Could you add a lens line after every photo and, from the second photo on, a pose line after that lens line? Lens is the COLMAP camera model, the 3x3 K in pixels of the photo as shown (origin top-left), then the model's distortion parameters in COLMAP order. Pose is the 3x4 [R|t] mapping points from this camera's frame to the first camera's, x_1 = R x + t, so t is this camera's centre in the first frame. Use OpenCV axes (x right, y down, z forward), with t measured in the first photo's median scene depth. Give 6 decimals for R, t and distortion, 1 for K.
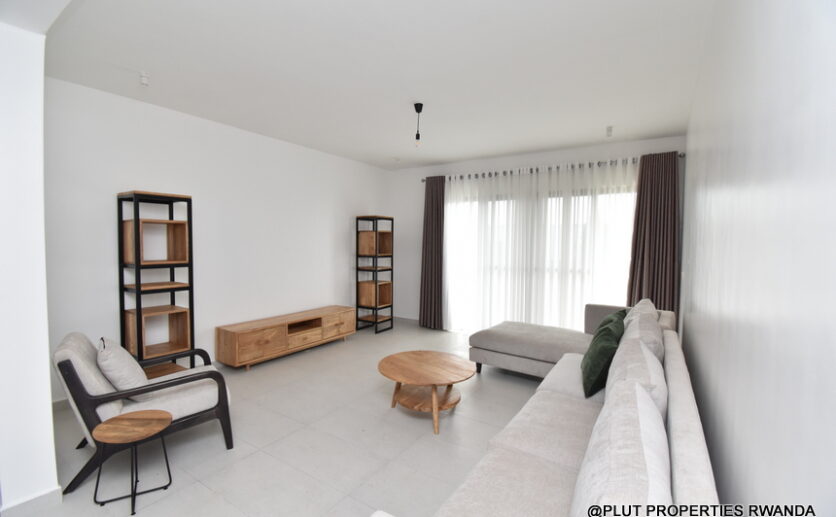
lens RADIAL K [[363.9, 0, 411.9], [0, 363.9, 259.4], [0, 0, 1]] dist [0.022020, -0.026512]
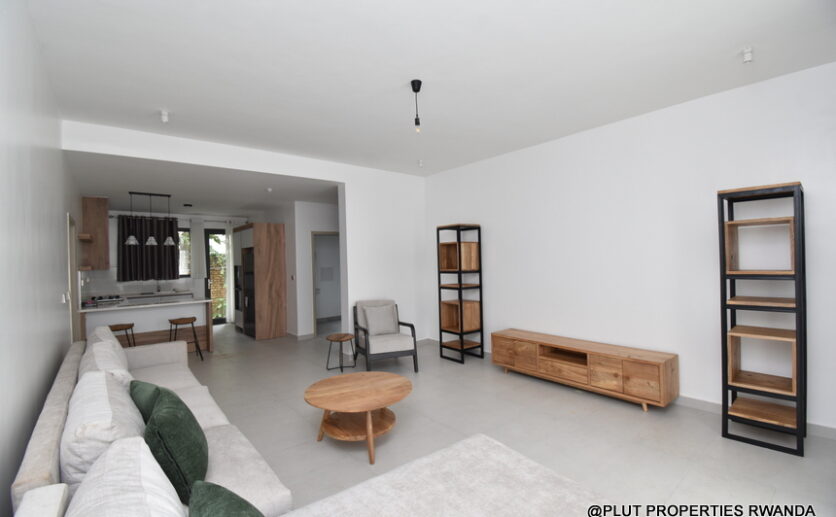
lens RADIAL K [[363.9, 0, 411.9], [0, 363.9, 259.4], [0, 0, 1]] dist [0.022020, -0.026512]
pose [[-0.309429, 0.003123, -0.950917, 0.723877], [-0.007443, 0.999956, 0.005706, -0.041522], [0.950893, 0.008843, -0.309392, 1.155164]]
